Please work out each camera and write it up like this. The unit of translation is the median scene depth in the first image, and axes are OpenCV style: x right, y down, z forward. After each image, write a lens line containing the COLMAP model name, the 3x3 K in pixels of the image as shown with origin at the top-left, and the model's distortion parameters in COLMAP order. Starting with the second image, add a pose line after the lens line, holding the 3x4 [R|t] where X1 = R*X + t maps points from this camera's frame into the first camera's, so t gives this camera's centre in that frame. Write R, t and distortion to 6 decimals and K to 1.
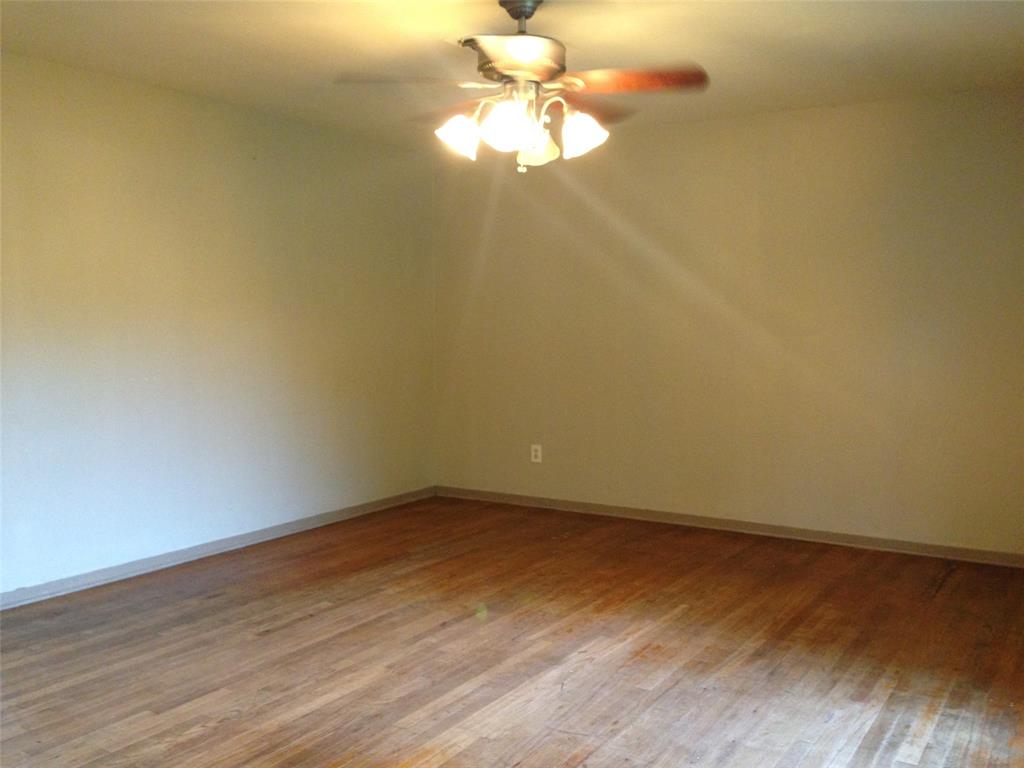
lens RADIAL K [[946.7, 0, 512.7], [0, 946.7, 379.8], [0, 0, 1]] dist [0.153936, -0.300586]
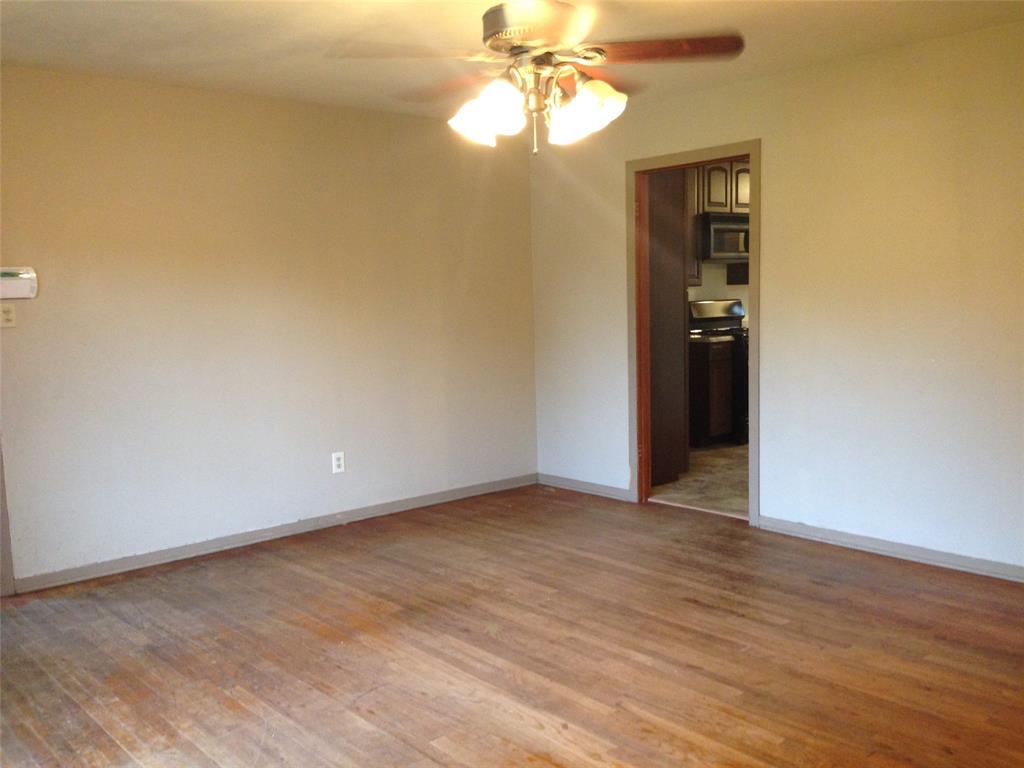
lens RADIAL K [[946.7, 0, 512.7], [0, 946.7, 379.8], [0, 0, 1]] dist [0.153936, -0.300586]
pose [[-0.299301, 0.101271, -0.948769, 0.835693], [-0.028151, 0.992981, 0.114871, -0.102287], [0.953743, 0.061090, -0.294350, 1.181552]]
